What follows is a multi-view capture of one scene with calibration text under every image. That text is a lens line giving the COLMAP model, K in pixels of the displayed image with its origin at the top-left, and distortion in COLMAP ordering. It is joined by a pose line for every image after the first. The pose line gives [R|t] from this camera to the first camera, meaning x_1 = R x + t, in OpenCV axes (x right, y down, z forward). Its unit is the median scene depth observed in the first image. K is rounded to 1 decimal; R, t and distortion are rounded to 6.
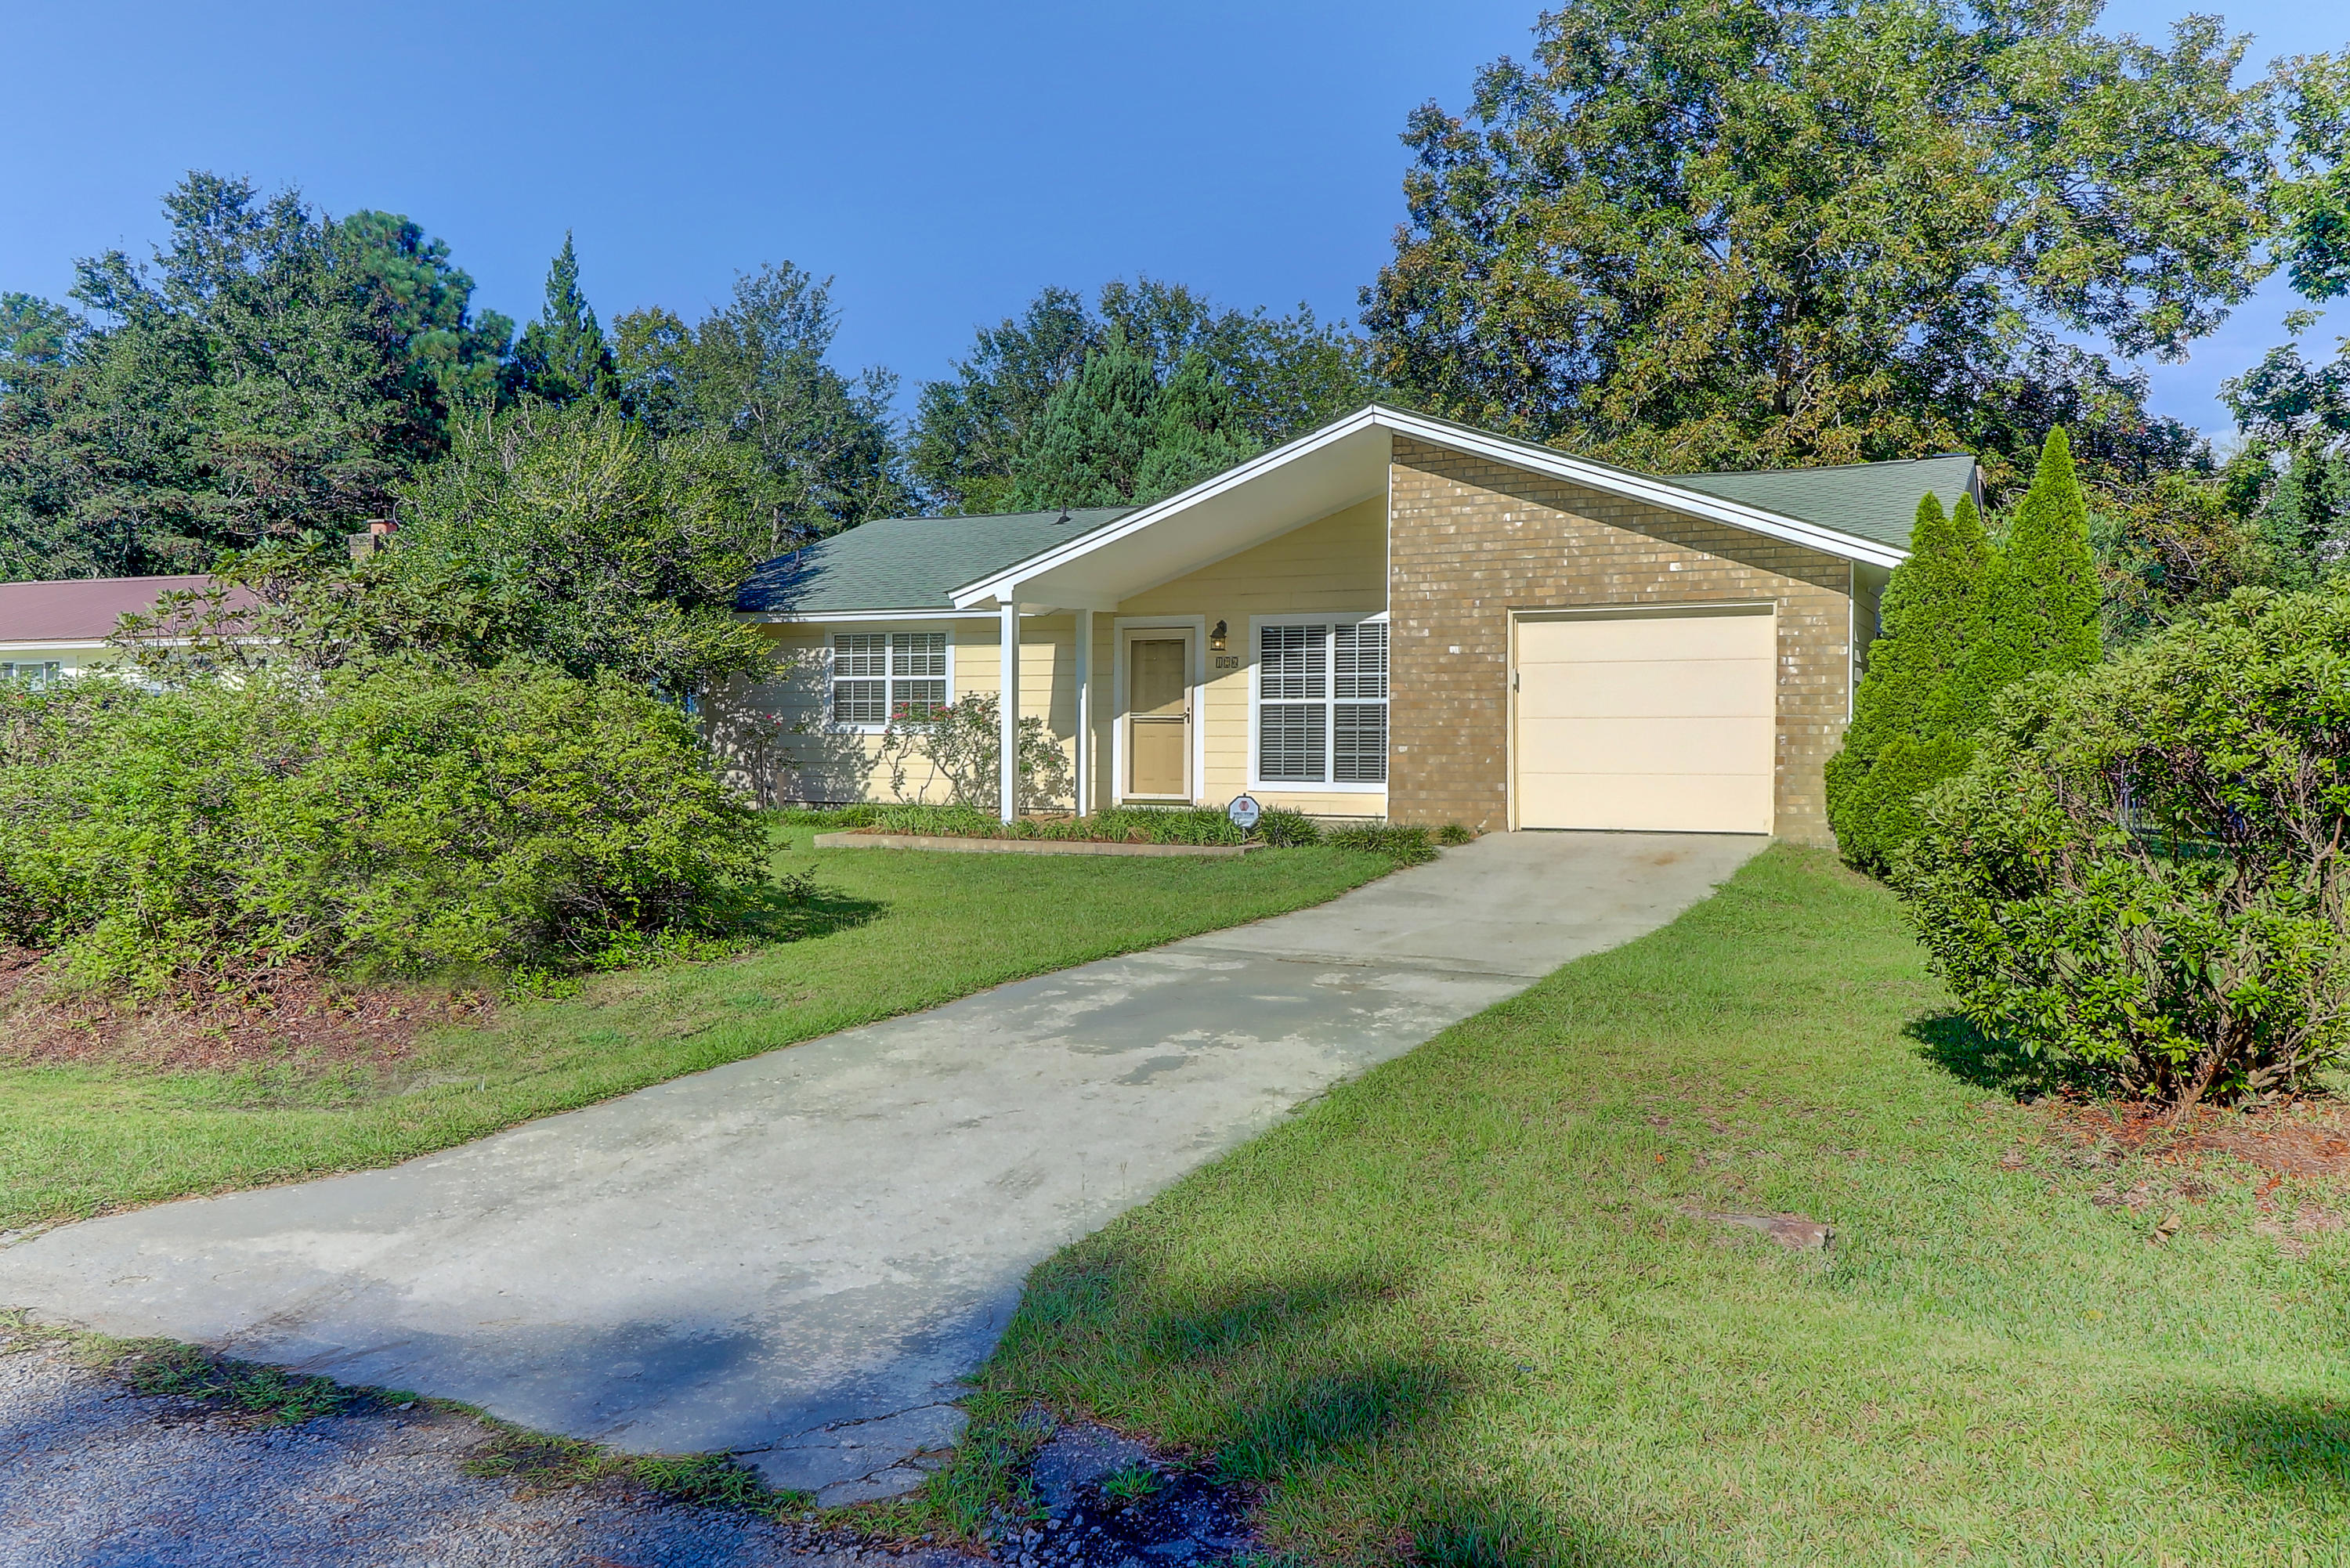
lens RADIAL K [[1934.0, 0, 1175.0], [0, 1934.0, 784.0], [0, 0, 1]] dist [0.030674, -0.004261]
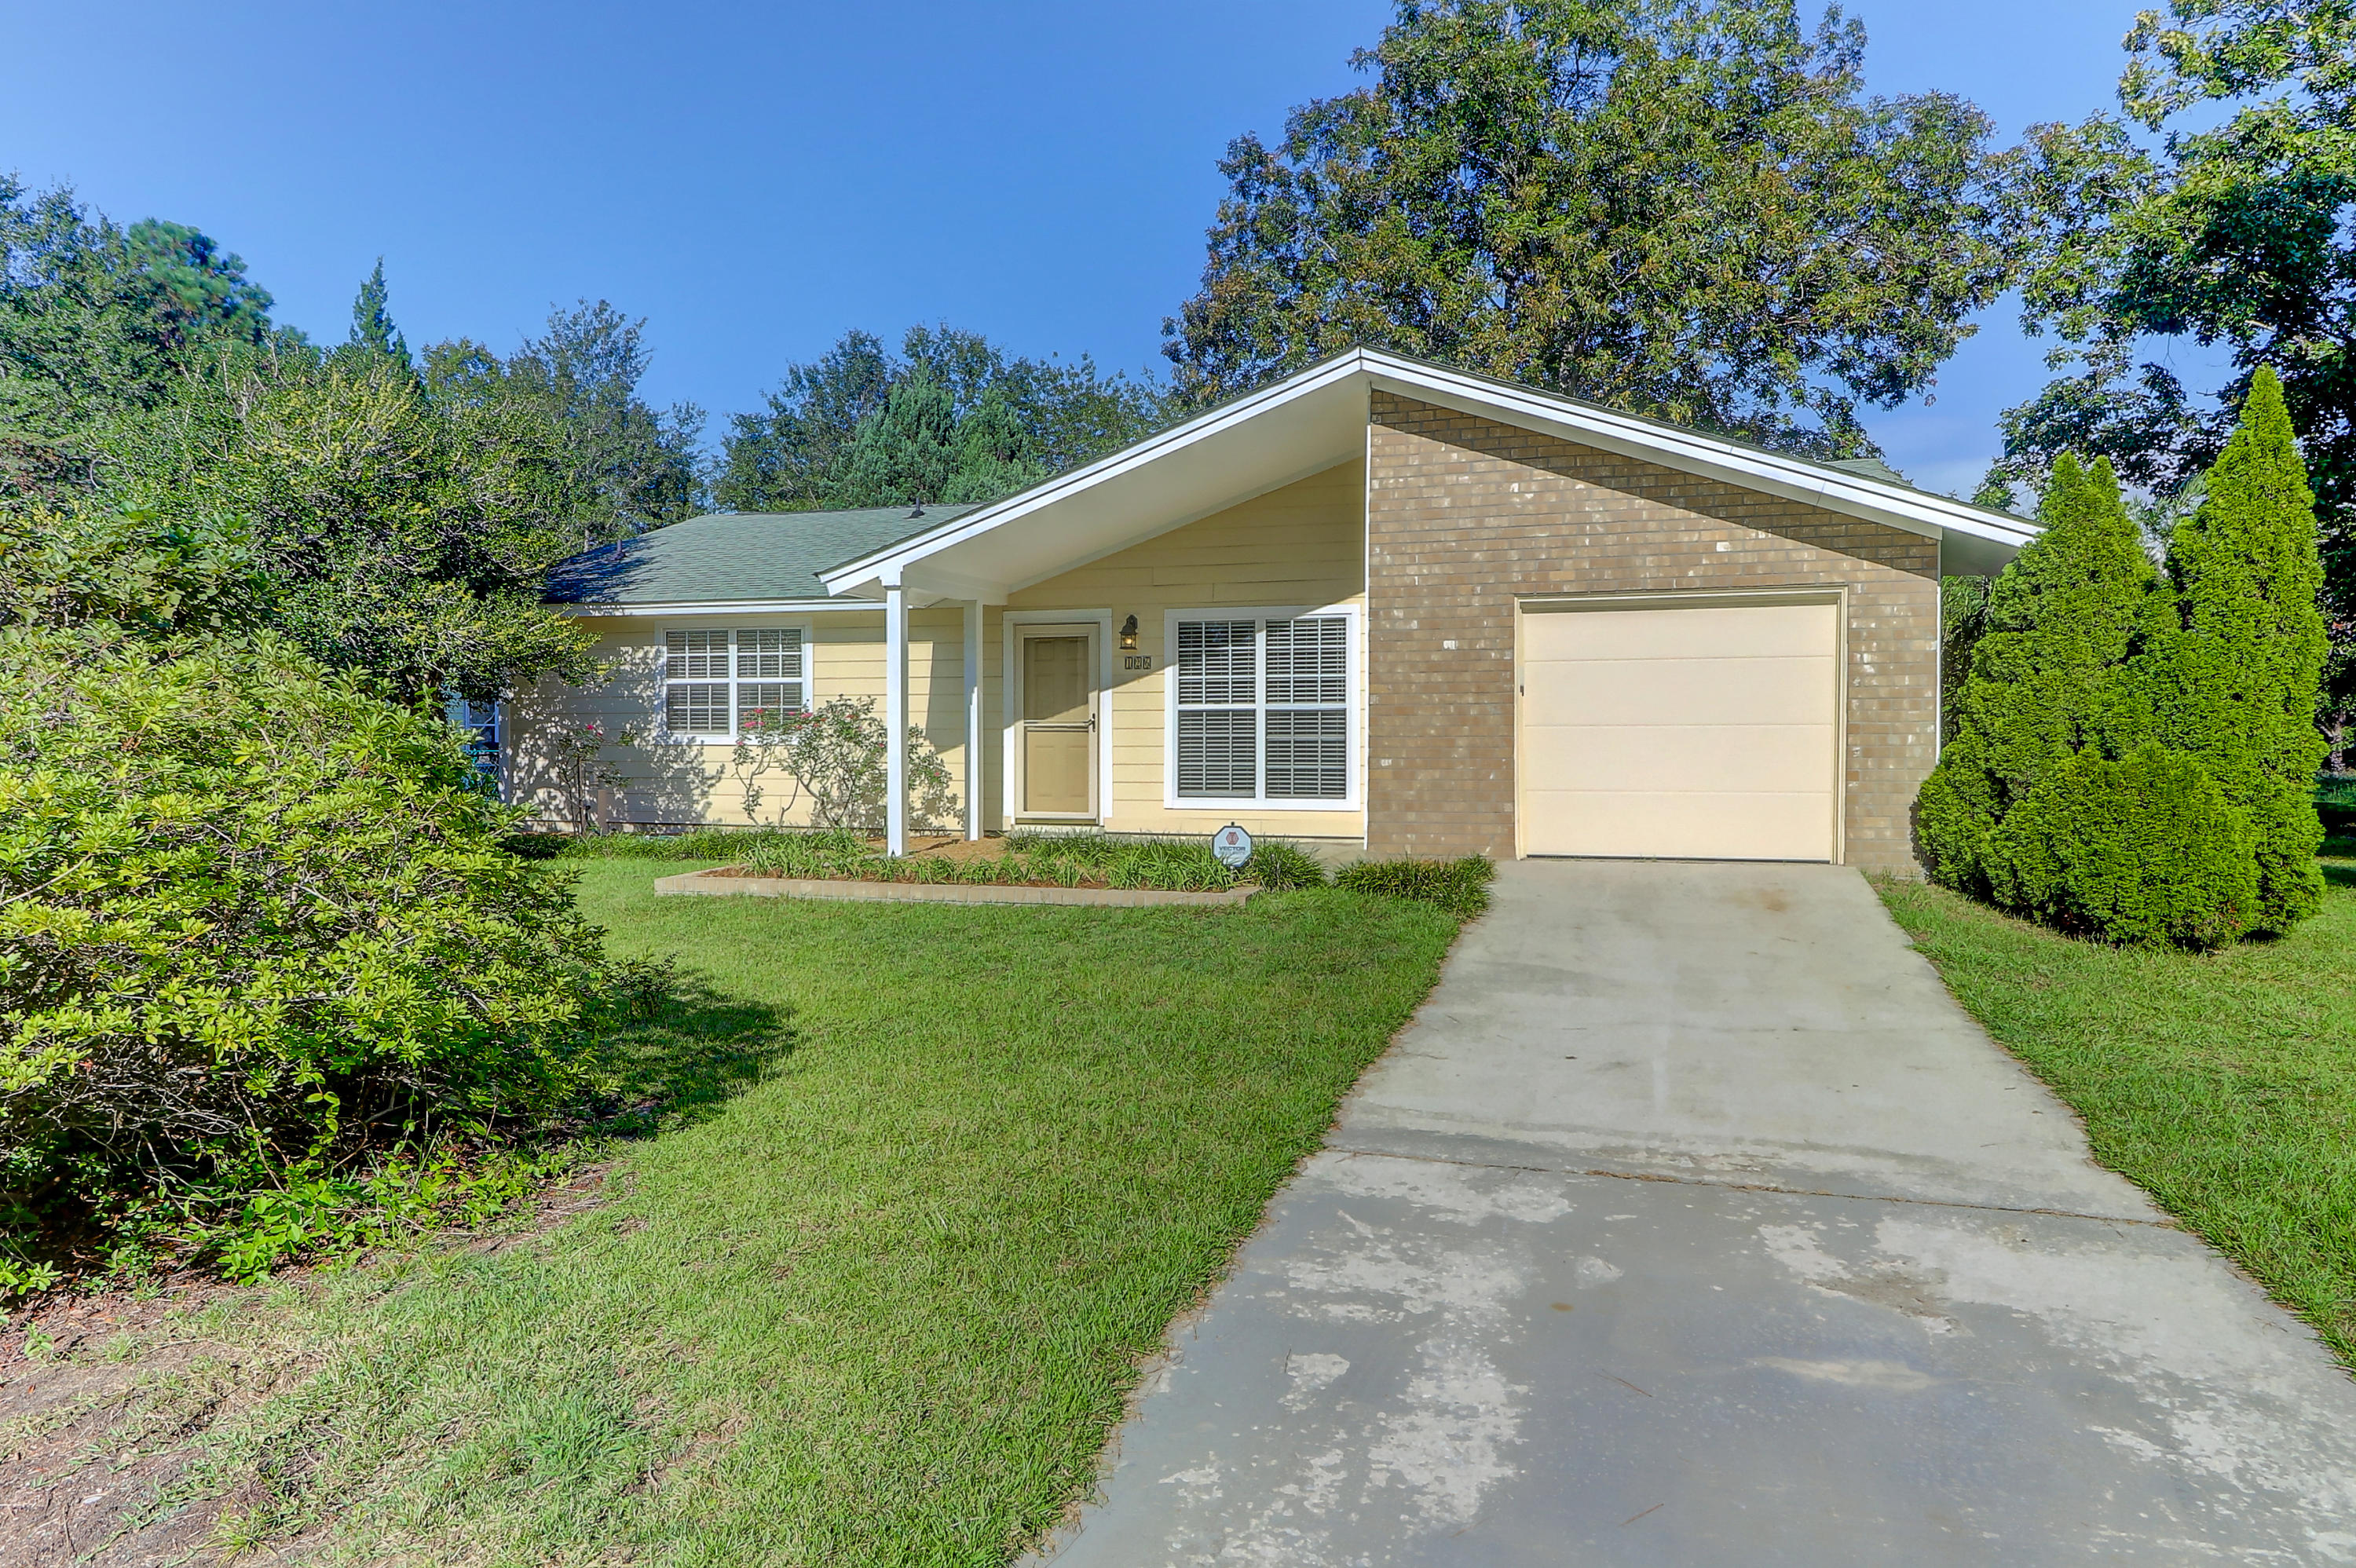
lens RADIAL K [[1453.8, 0, 1178.0], [0, 1453.8, 784.0], [0, 0, 1]] dist [0.006187, 0.000530]
pose [[0.983242, -0.009790, 0.182042, -0.078258], [0.008363, 0.999928, 0.008603, -0.013536], [-0.182113, -0.006936, 0.983253, 0.353719]]
